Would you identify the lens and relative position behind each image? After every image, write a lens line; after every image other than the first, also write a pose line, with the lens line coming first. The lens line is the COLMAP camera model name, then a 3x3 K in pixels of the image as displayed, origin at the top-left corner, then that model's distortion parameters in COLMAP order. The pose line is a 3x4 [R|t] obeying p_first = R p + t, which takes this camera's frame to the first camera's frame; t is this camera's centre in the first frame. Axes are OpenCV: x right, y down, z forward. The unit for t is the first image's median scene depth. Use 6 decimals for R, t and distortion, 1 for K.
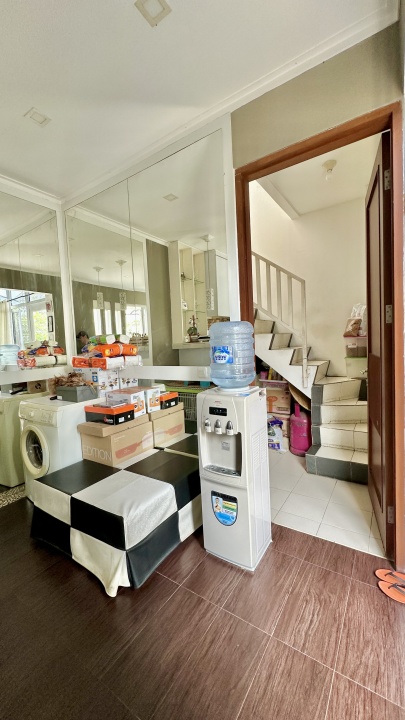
lens RADIAL K [[286.8, 0, 207.0], [0, 286.8, 360.6], [0, 0, 1]] dist [-0.002294, 0.000219]
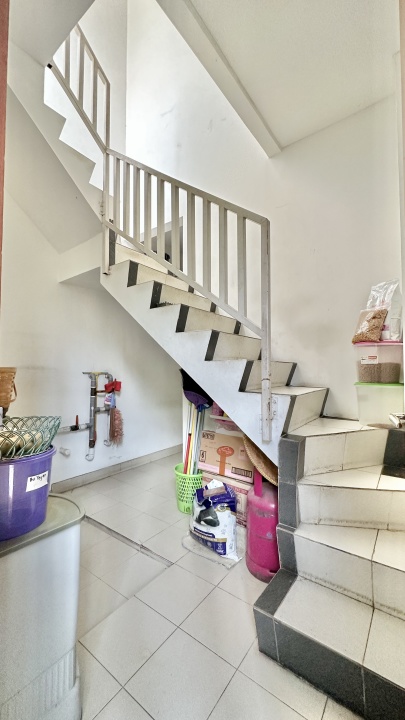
lens RADIAL K [[286.8, 0, 208.4], [0, 286.8, 359.6], [0, 0, 1]] dist [-0.002294, 0.000219]
pose [[0.997213, 0.046647, -0.058222, 0.252217], [-0.051931, 0.994328, -0.092812, 0.008865], [0.053562, 0.095577, 0.993980, 0.478981]]
